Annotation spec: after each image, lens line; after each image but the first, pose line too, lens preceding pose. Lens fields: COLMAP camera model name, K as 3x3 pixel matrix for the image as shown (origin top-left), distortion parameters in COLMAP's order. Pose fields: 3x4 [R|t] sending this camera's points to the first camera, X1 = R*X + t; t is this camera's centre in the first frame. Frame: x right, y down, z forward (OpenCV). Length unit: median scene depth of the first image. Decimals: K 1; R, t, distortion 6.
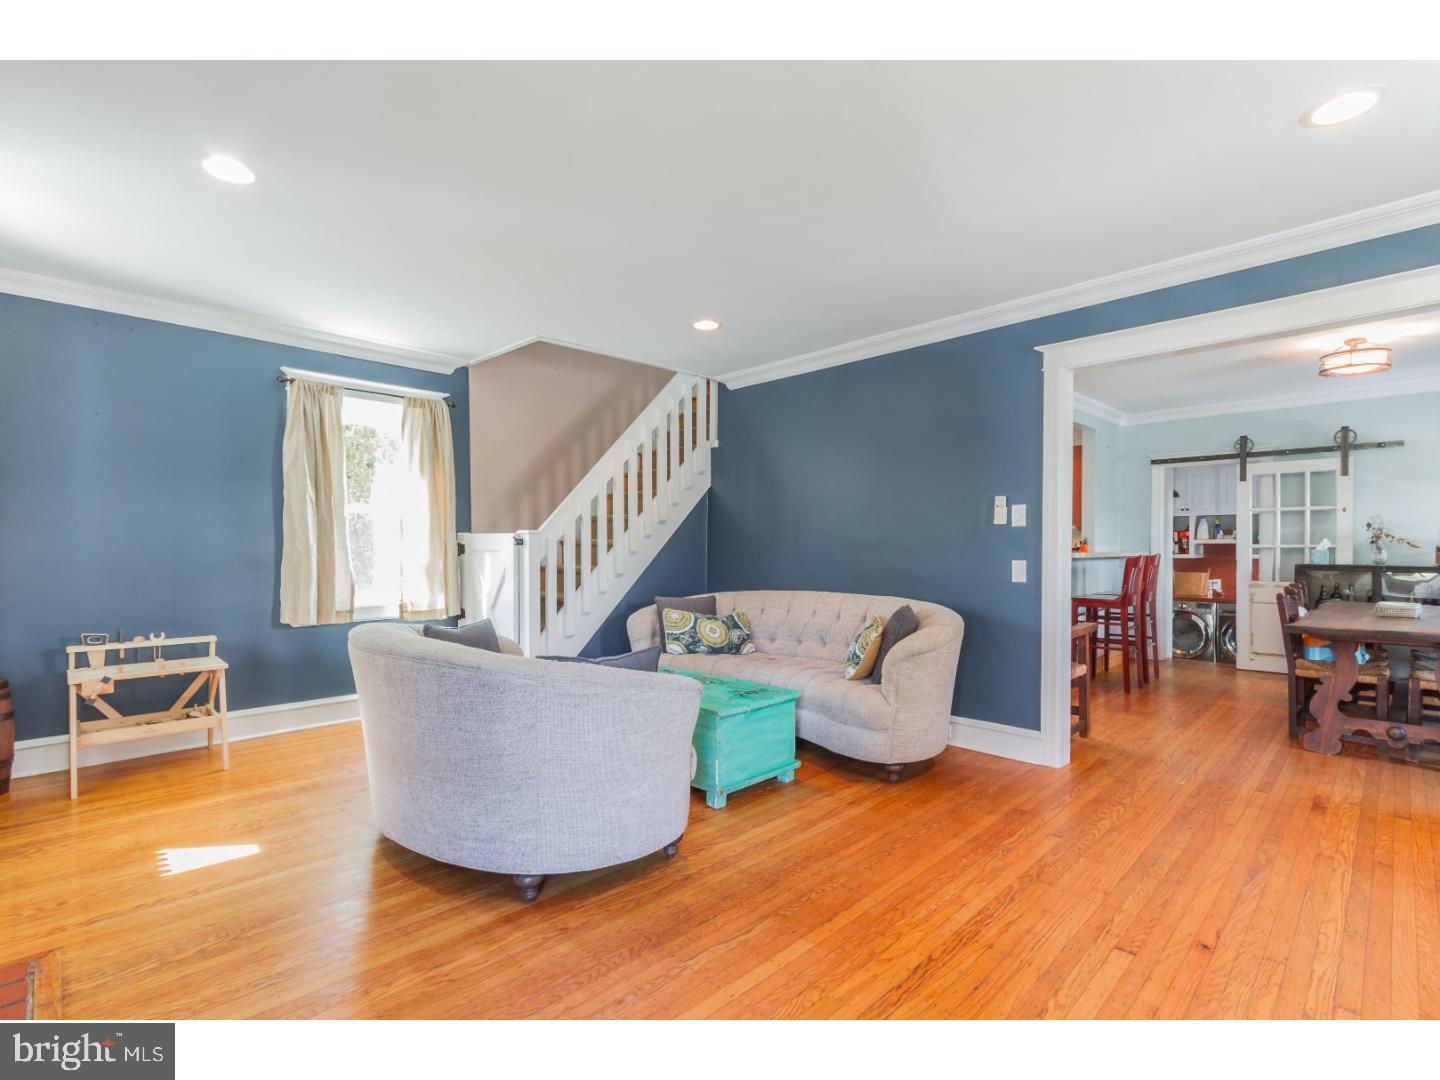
lens RADIAL K [[676.9, 0, 717.4], [0, 676.9, 550.2], [0, 0, 1]] dist [0.001143, -0.000288]
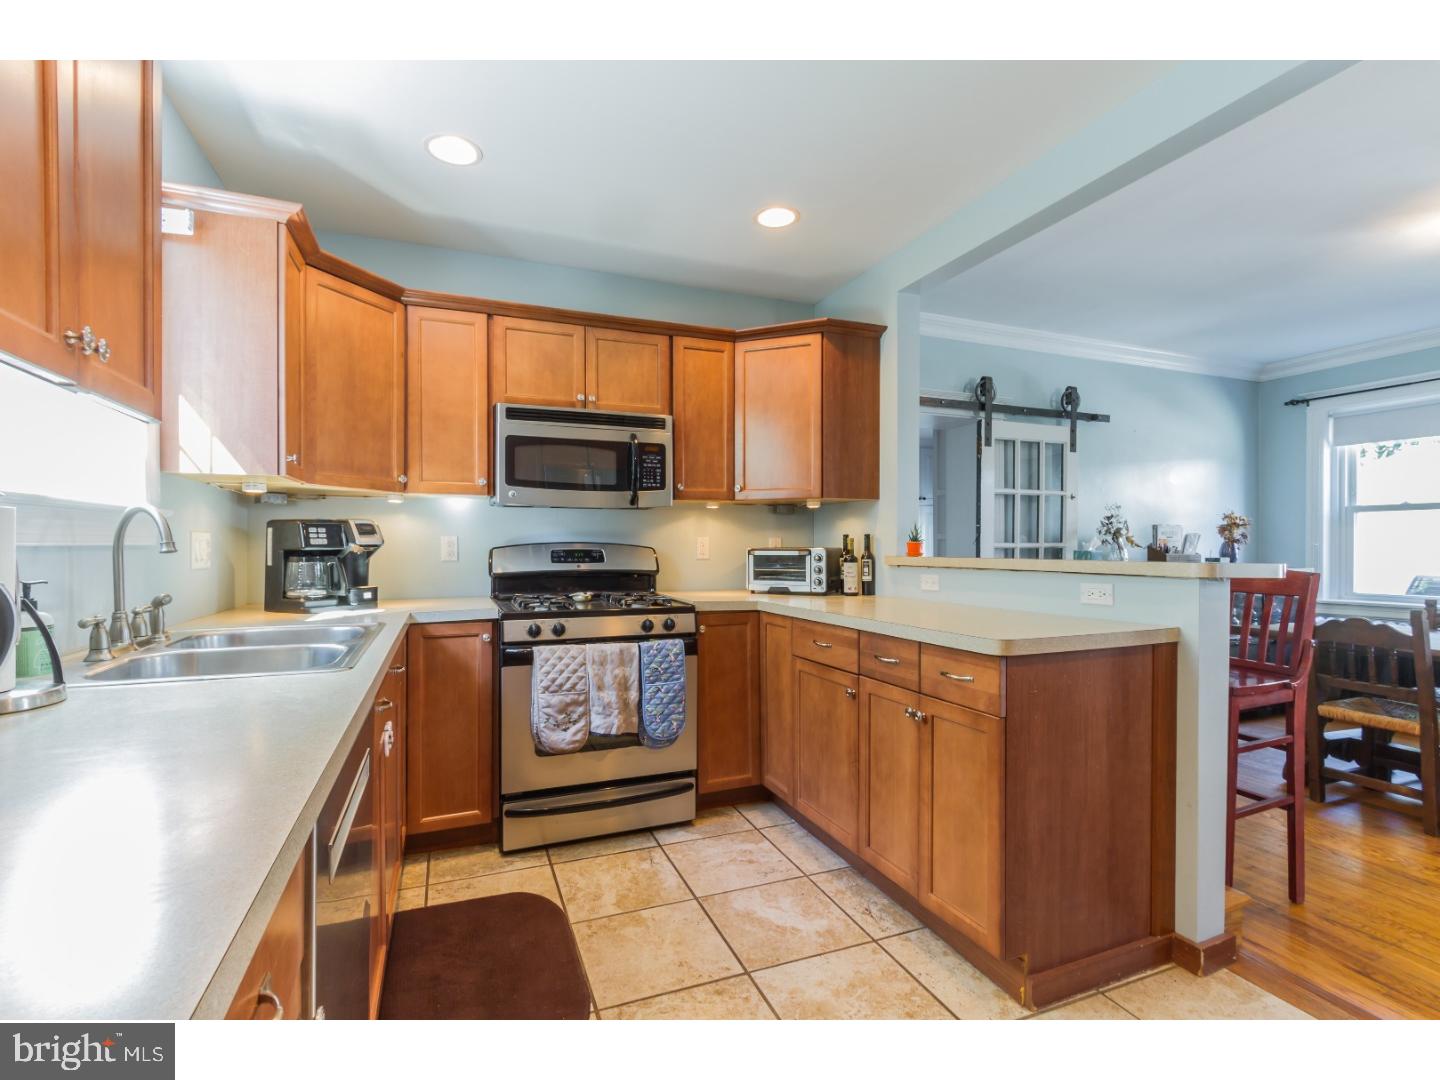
lens RADIAL K [[665.9, 0, 718.9], [0, 665.9, 545.6], [0, 0, 1]] dist [0.001674, 0.000469]
pose [[0.373374, -0.003217, 0.927675, 0.082977], [0.005540, 0.999984, 0.001238, -0.007744], [-0.927664, 0.004677, 0.373386, 1.004075]]
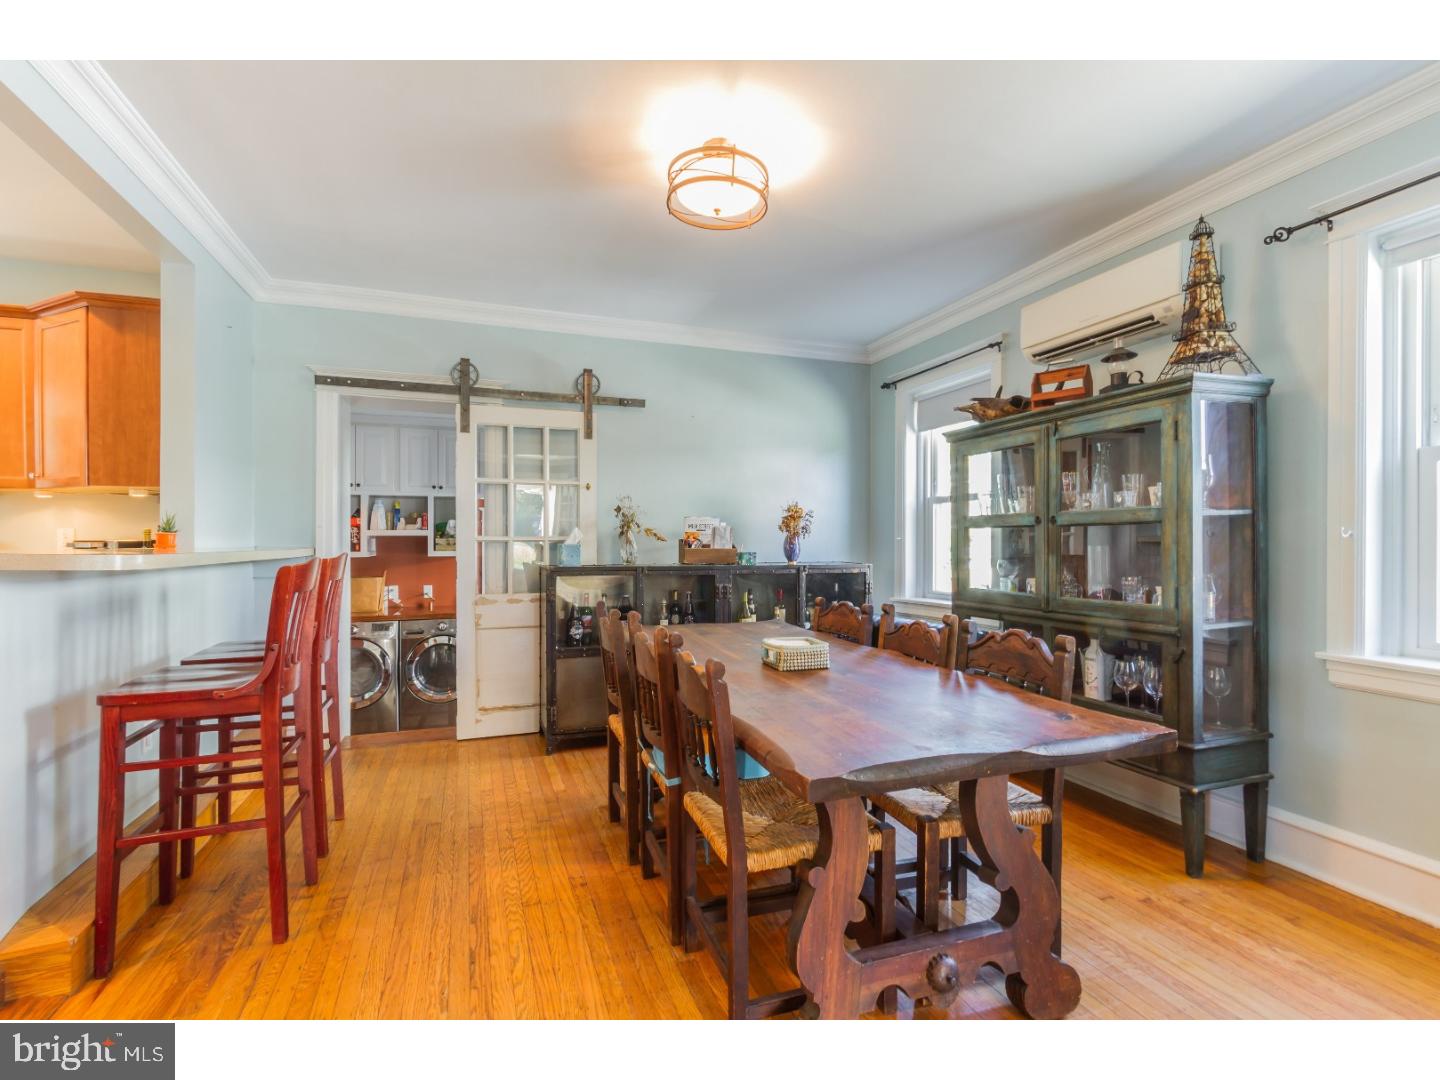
lens RADIAL K [[665.9, 0, 718.9], [0, 665.9, 545.6], [0, 0, 1]] dist [0.001674, 0.000469]
pose [[0.410149, -0.004315, 0.912008, 0.322477], [0.004740, 0.999985, 0.002600, -0.000021], [-0.912006, 0.003257, 0.410163, 0.546395]]
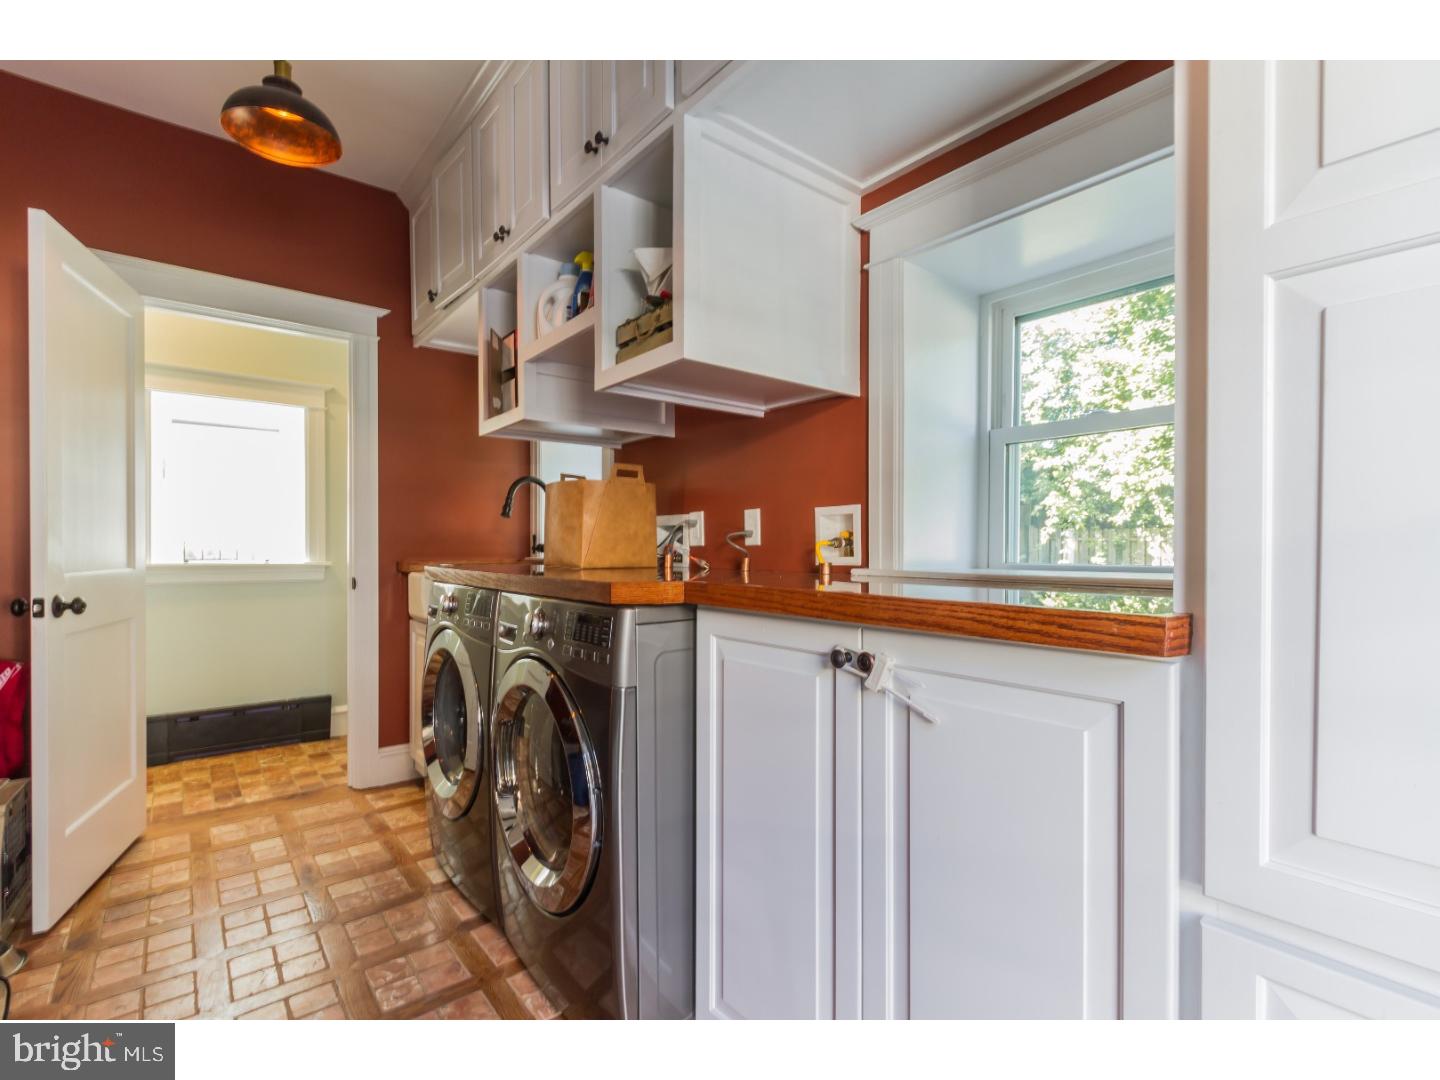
lens RADIAL K [[665.9, 0, 718.9], [0, 665.9, 545.6], [0, 0, 1]] dist [0.001674, 0.000469]
pose [[0.996157, 0.000860, -0.087584, 1.080393], [-0.001397, 0.999981, -0.006076, 0.082177], [0.087578, 0.006175, 0.996139, 1.025415]]
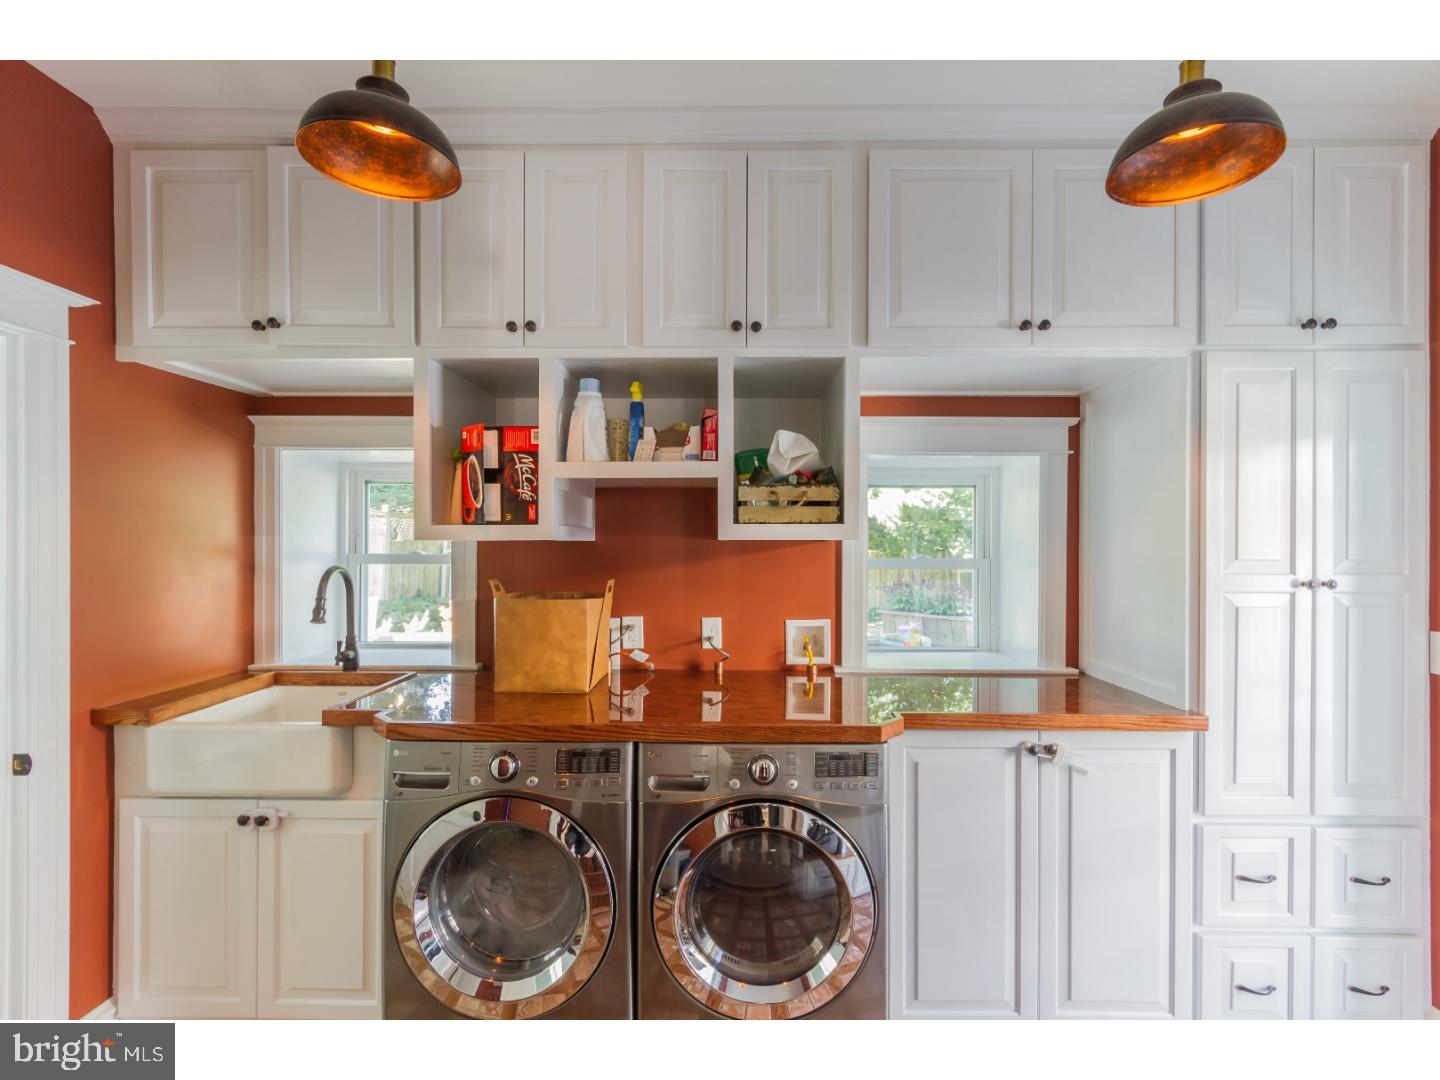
lens RADIAL K [[665.9, 0, 718.9], [0, 665.9, 545.6], [0, 0, 1]] dist [0.001674, 0.000469]
pose [[0.711152, -0.001027, 0.703037, 0.790543], [0.003886, 0.999989, -0.002470, 0.019270], [-0.703027, 0.004489, 0.711149, 1.082506]]
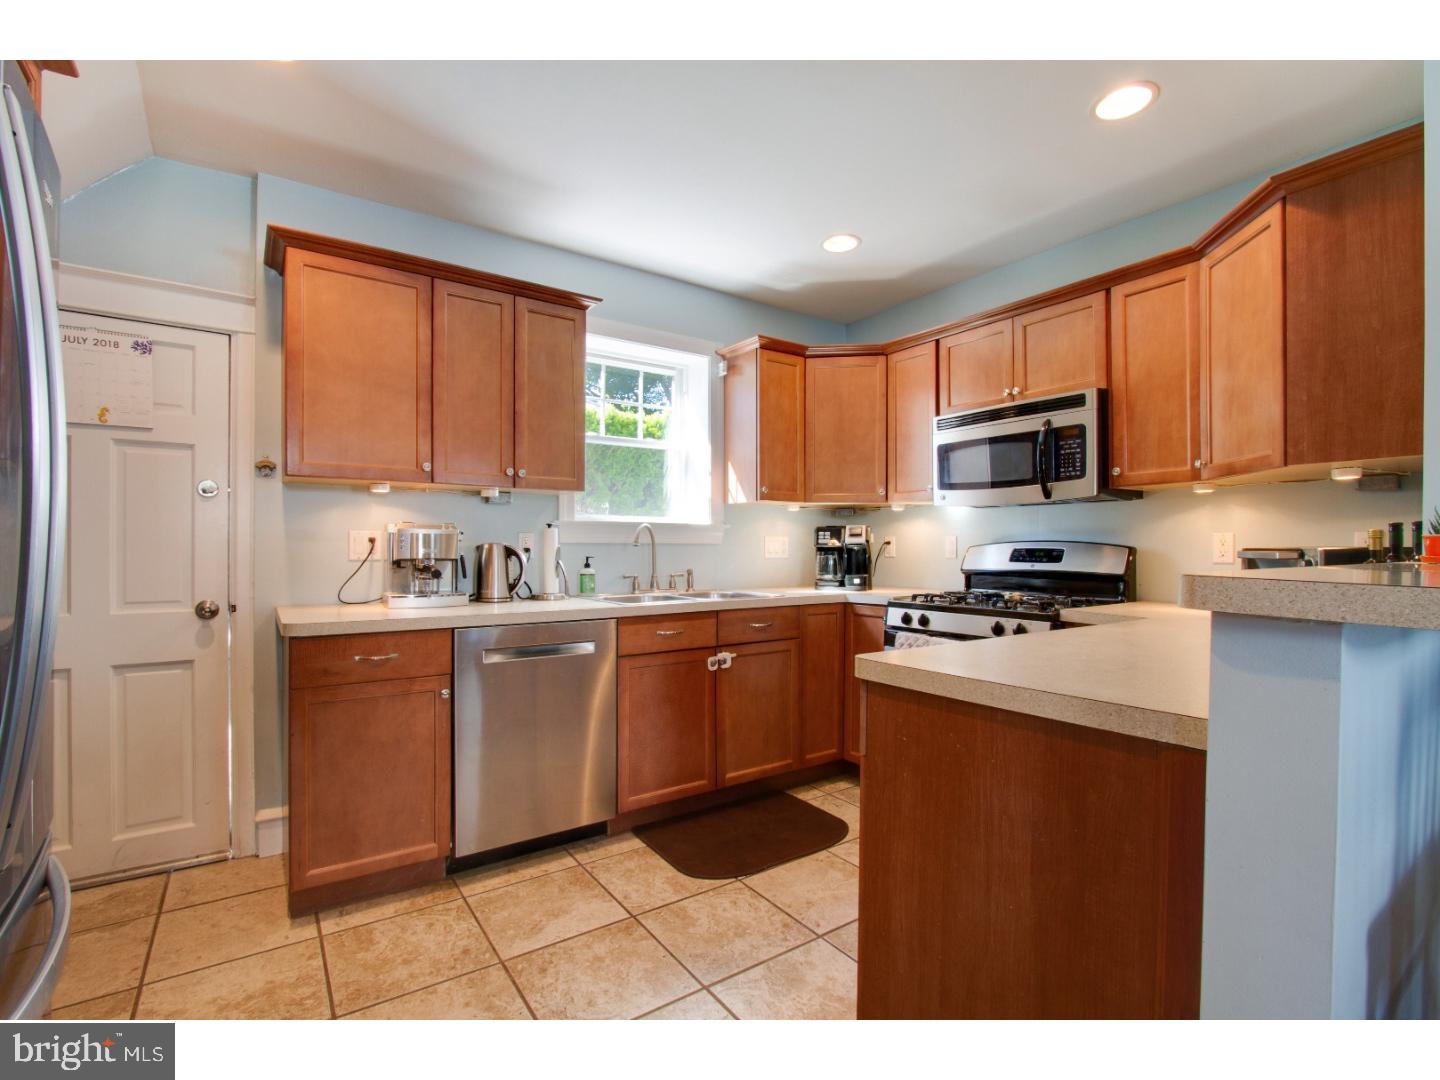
lens RADIAL K [[683.4, 0, 726.7], [0, 683.4, 550.5], [0, 0, 1]] dist [-0.016612, -0.000397]
pose [[0.988851, 0.003771, -0.148858, 0.356802], [-0.003867, 0.999992, -0.000357, -0.002458], [0.148855, 0.000929, 0.988859, 0.781517]]
